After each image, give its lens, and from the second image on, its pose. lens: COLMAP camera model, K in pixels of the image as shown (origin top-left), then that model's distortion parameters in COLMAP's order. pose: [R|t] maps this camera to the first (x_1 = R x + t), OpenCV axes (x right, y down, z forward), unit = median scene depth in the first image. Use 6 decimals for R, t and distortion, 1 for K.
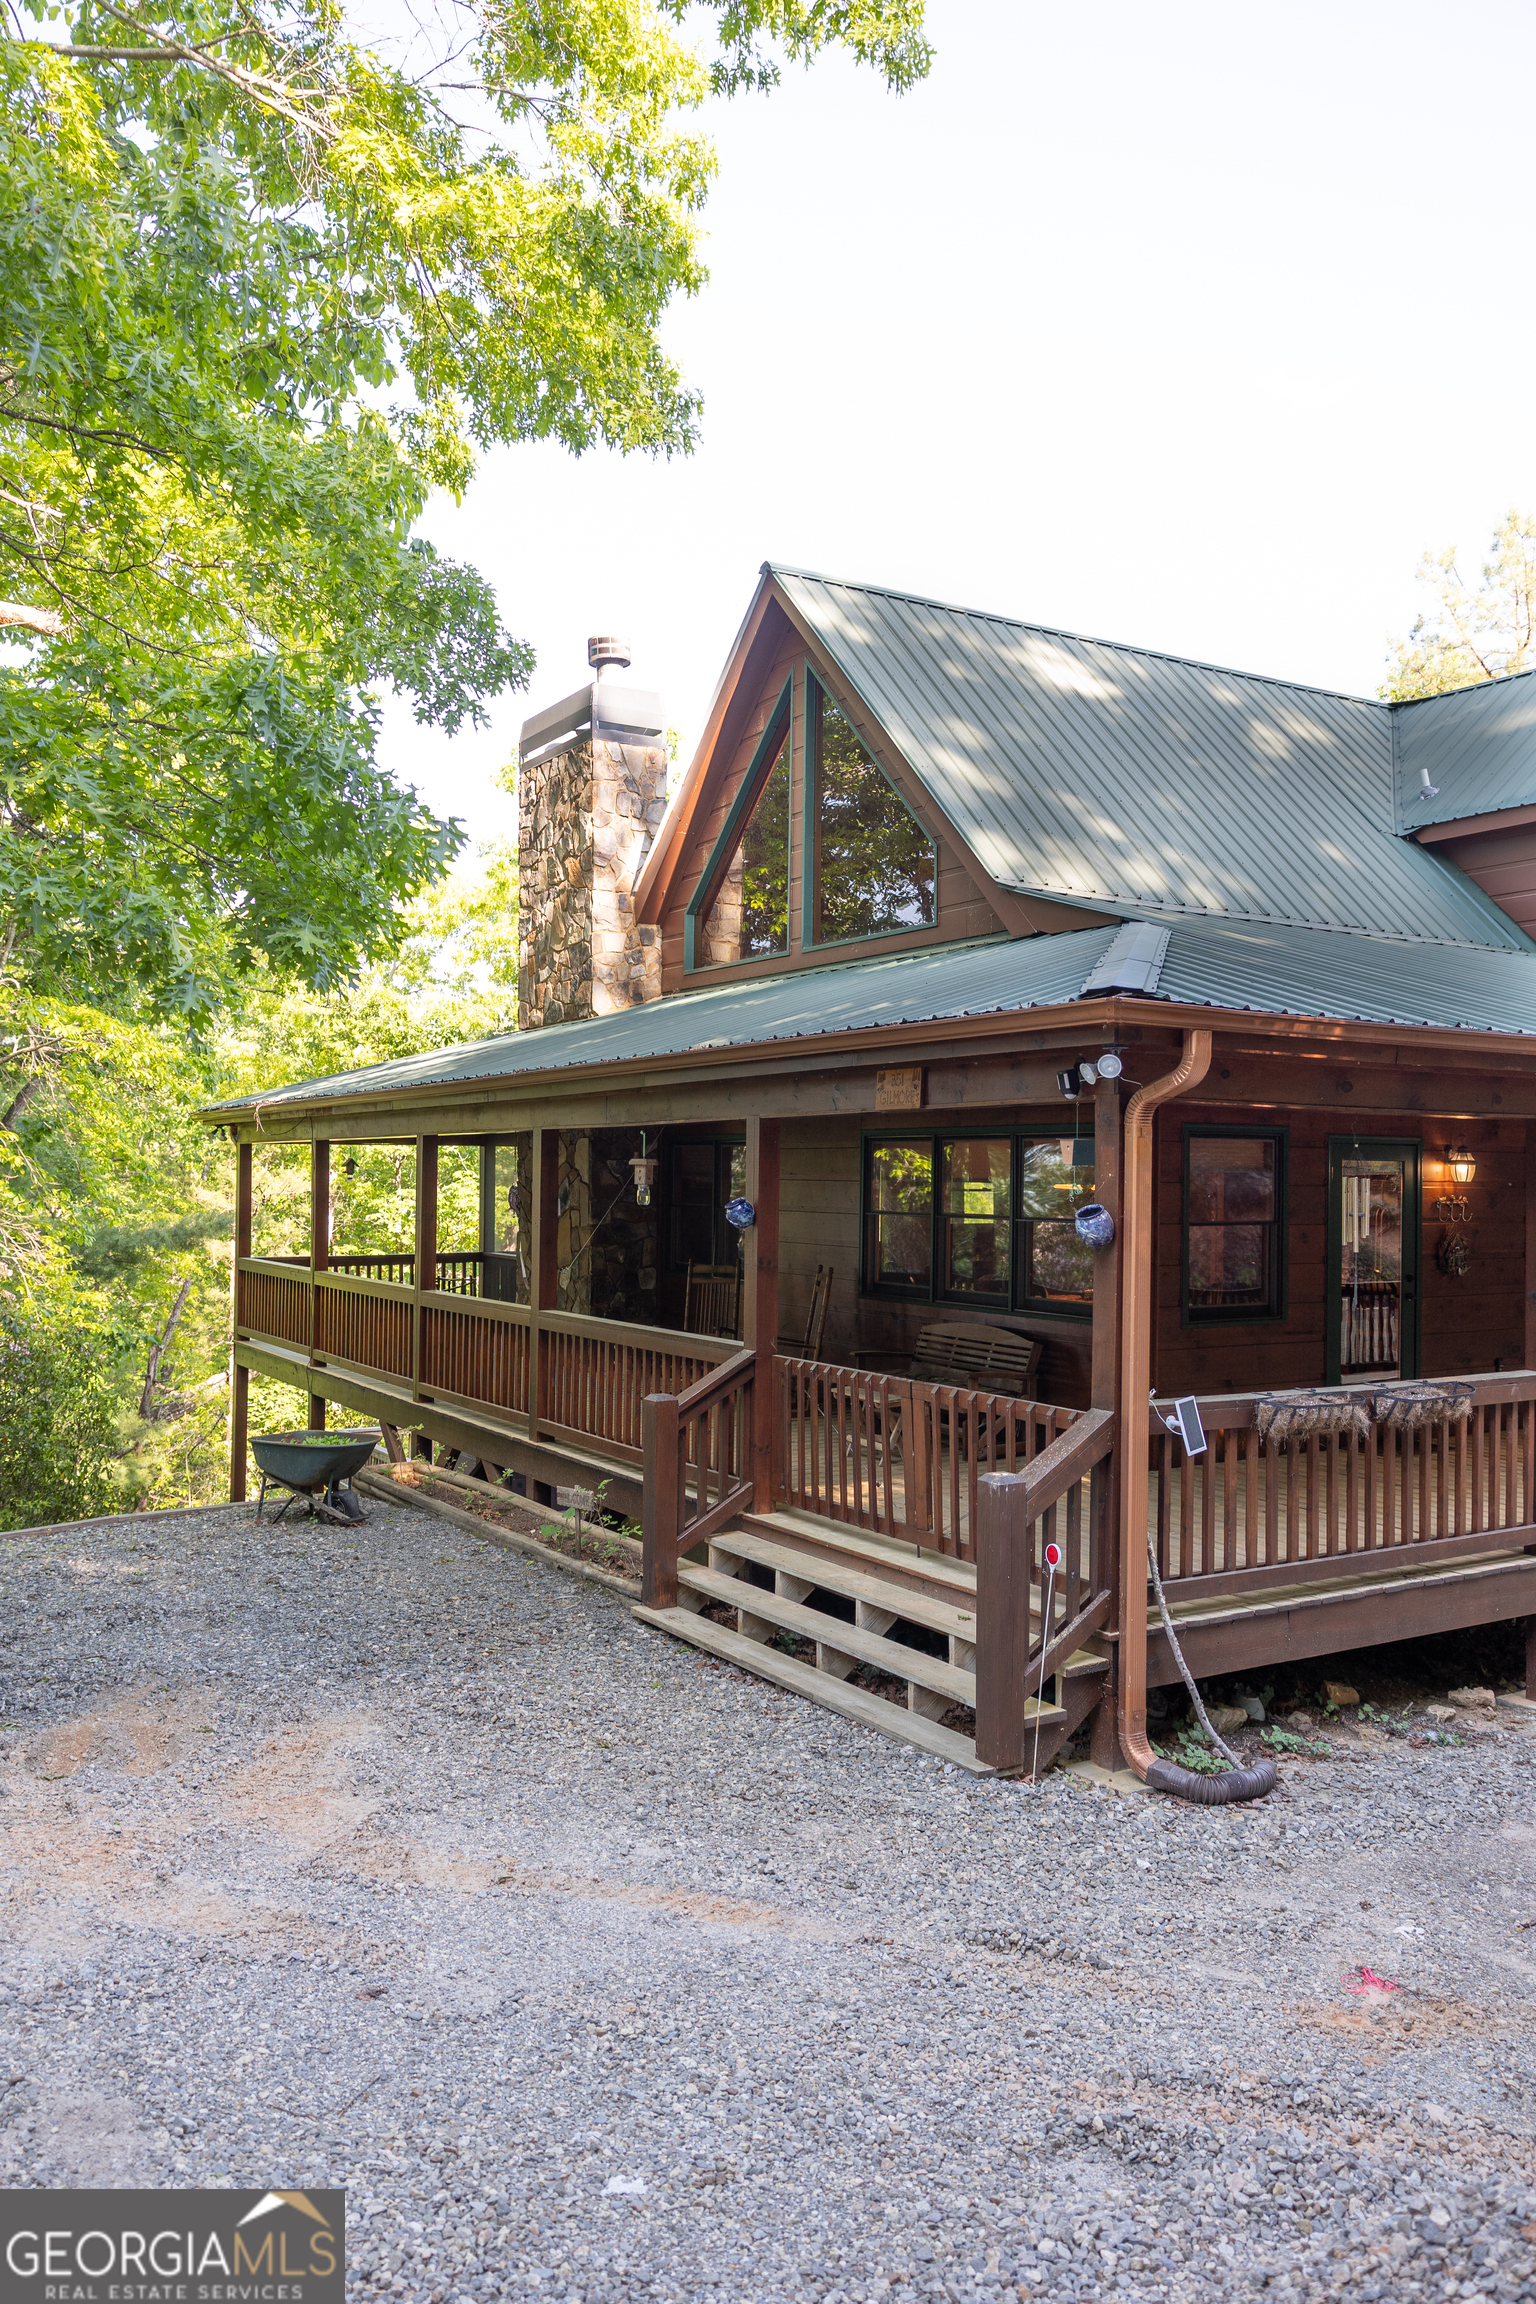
lens RADIAL K [[1722.2, 0, 761.4], [0, 1722.2, 1151.9], [0, 0, 1]] dist [-0.027175, 0.035930]
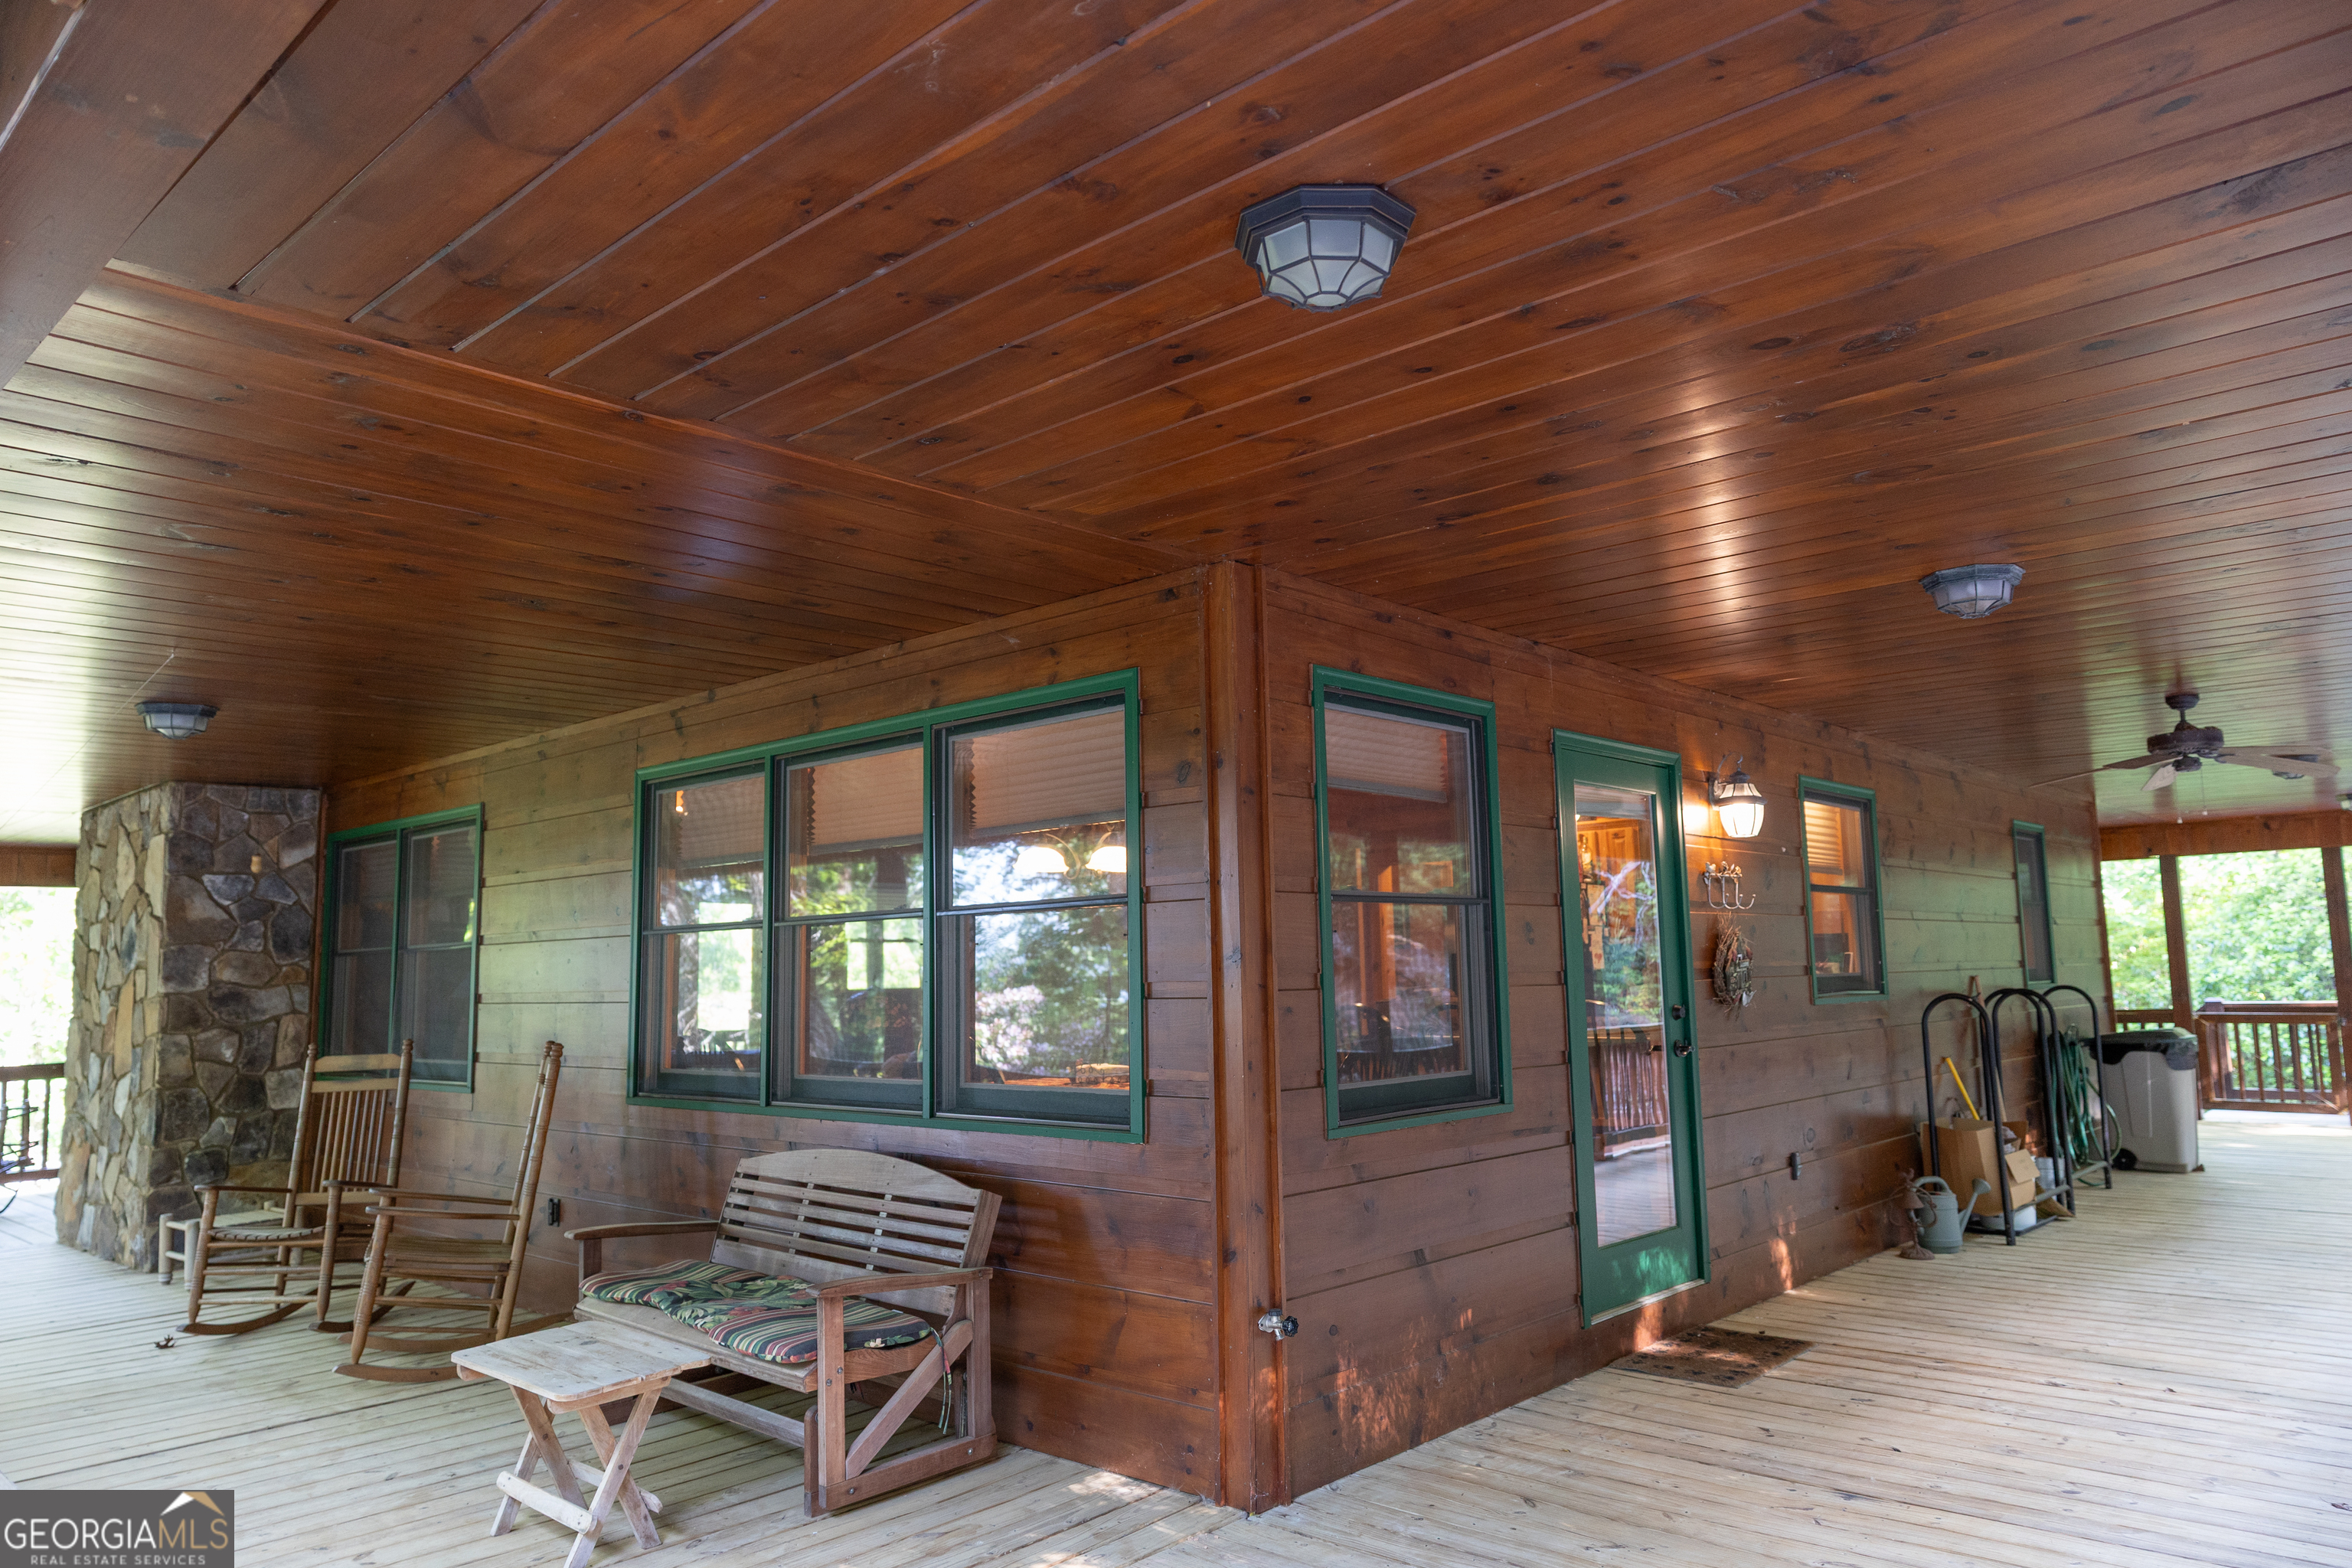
lens RADIAL K [[1575.2, 0, 1171.6], [0, 1575.2, 778.9], [0, 0, 1]] dist [0.000833, 0.004742]
pose [[0.959101, 0.004543, 0.283026, 0.131796], [0.026995, 0.993846, -0.107431, 0.074882], [-0.281772, 0.110677, 0.953077, 0.863113]]
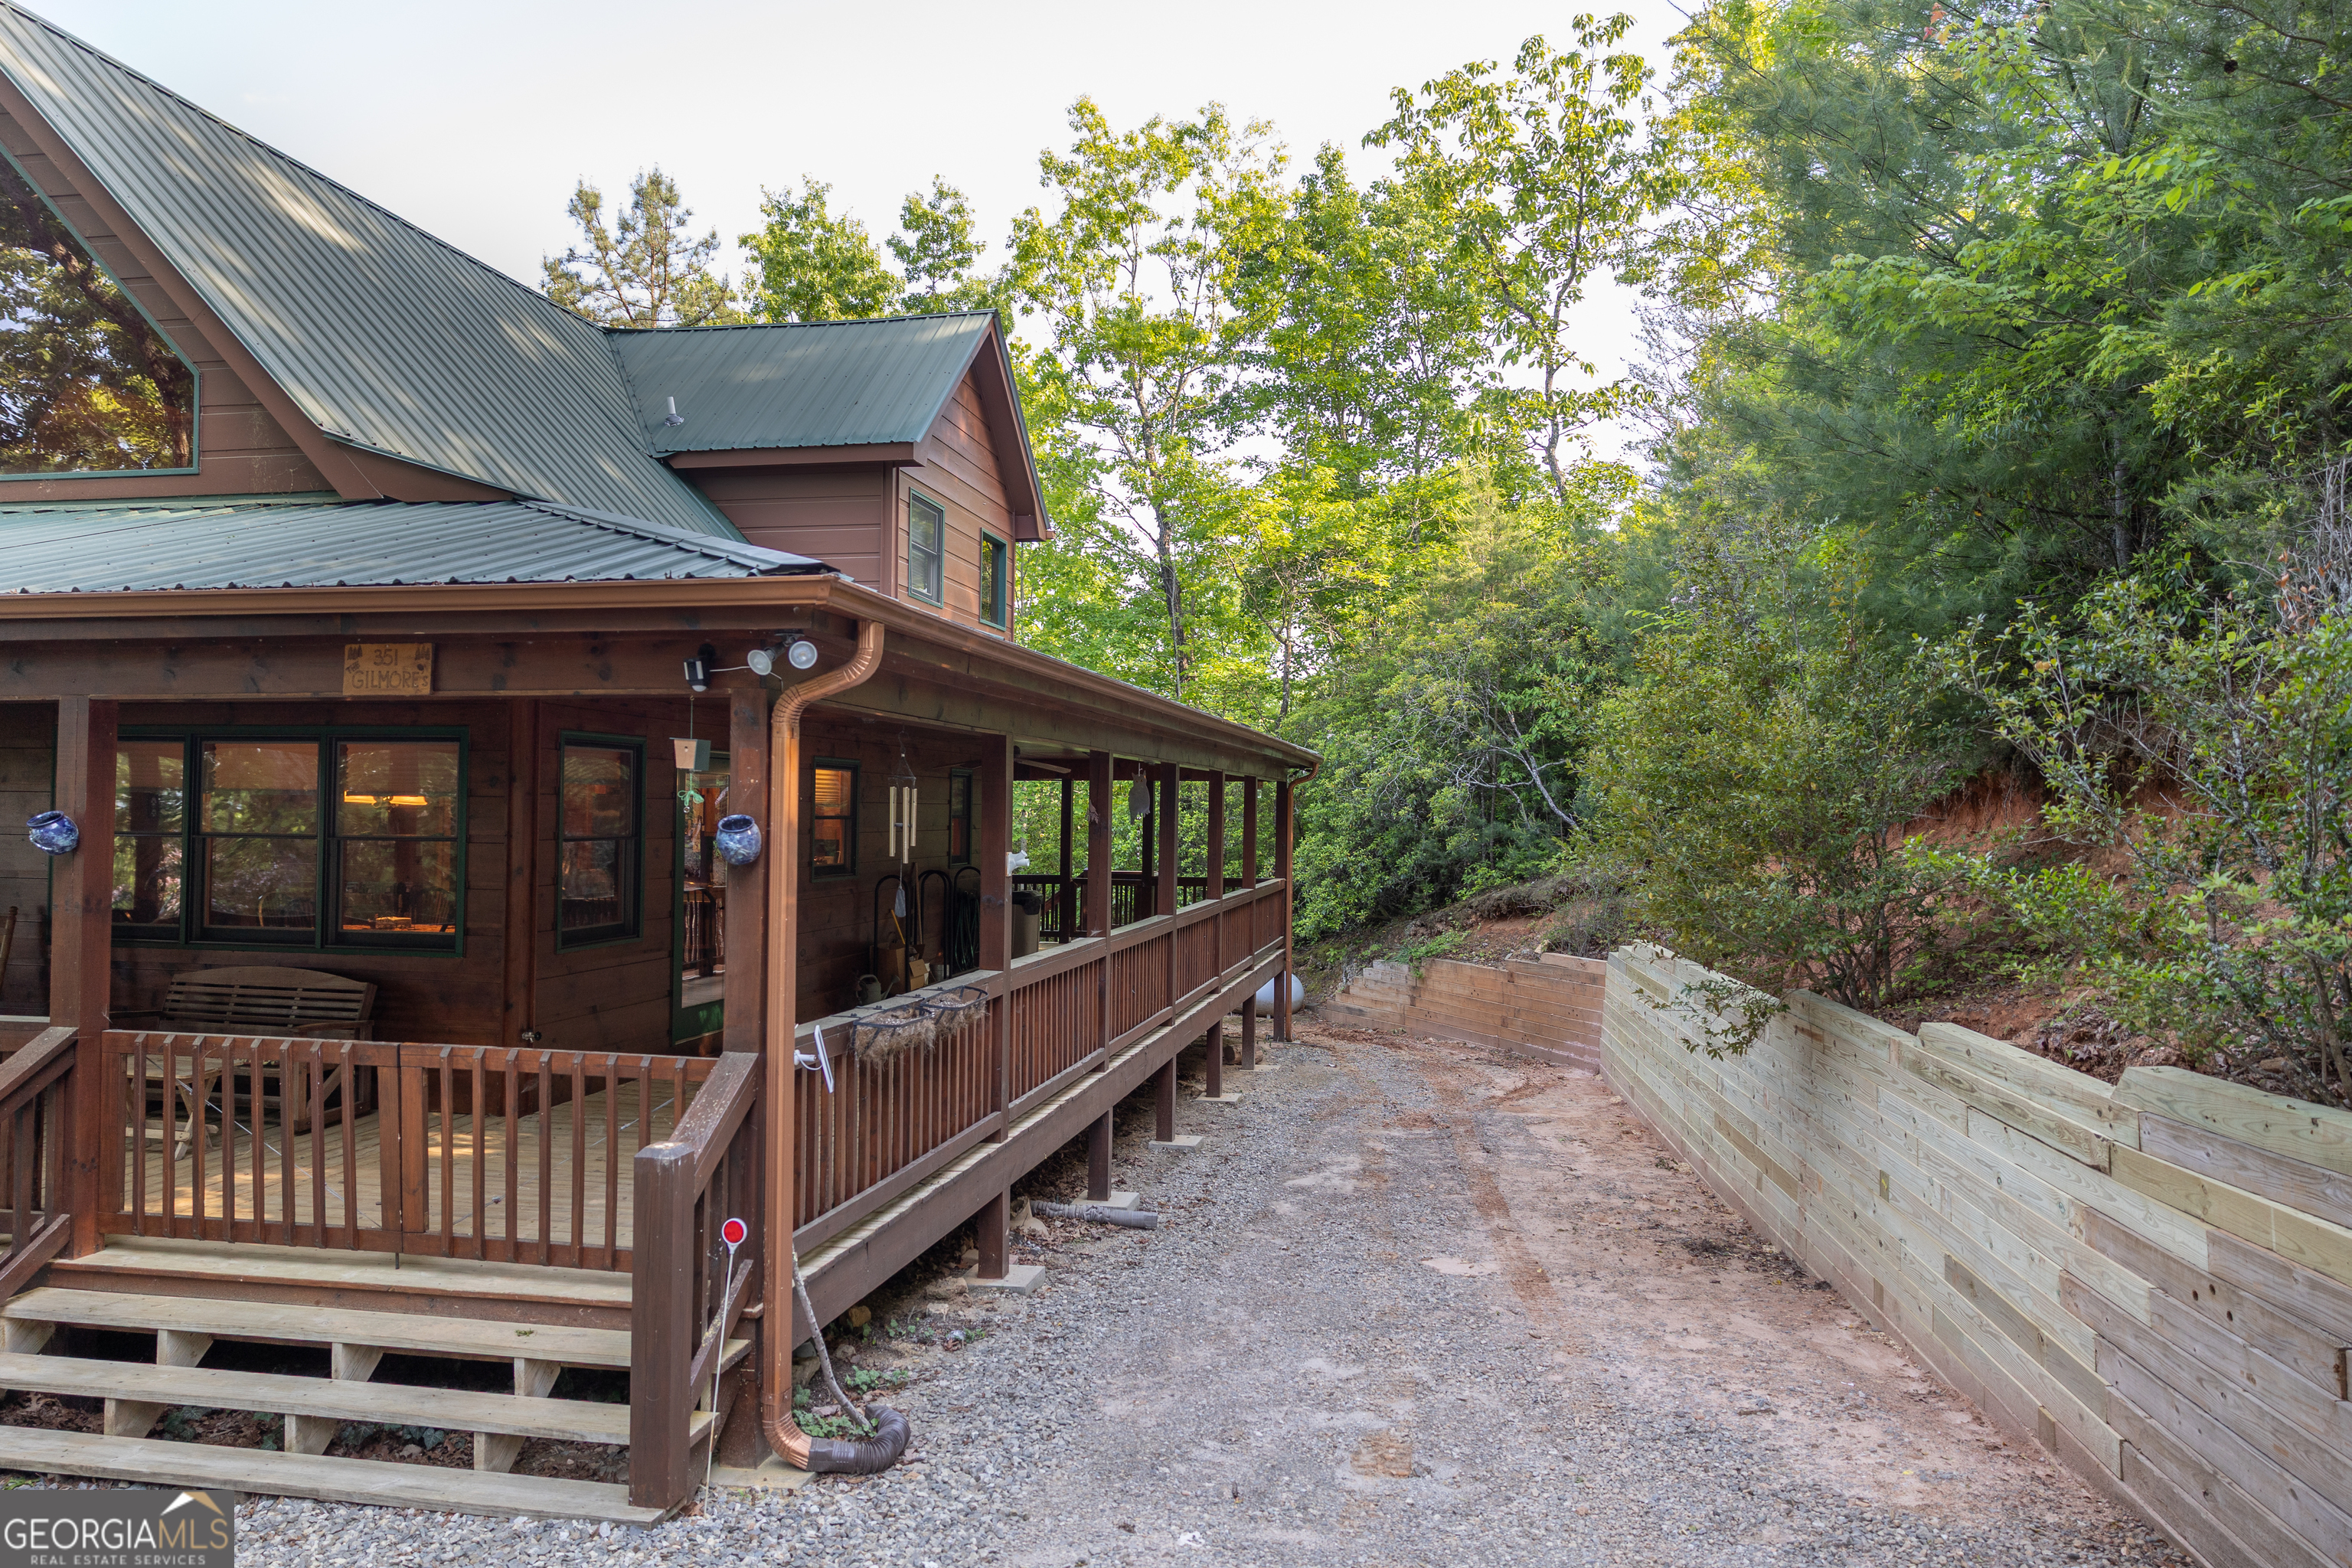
lens RADIAL K [[1575.2, 0, 1171.6], [0, 1575.2, 778.9], [0, 0, 1]] dist [0.000833, 0.004742]
pose [[0.671940, 0.011832, 0.740511, -0.215275], [-0.014083, 0.999896, -0.003198, 0.010473], [-0.740472, -0.008280, 0.672037, 0.270264]]
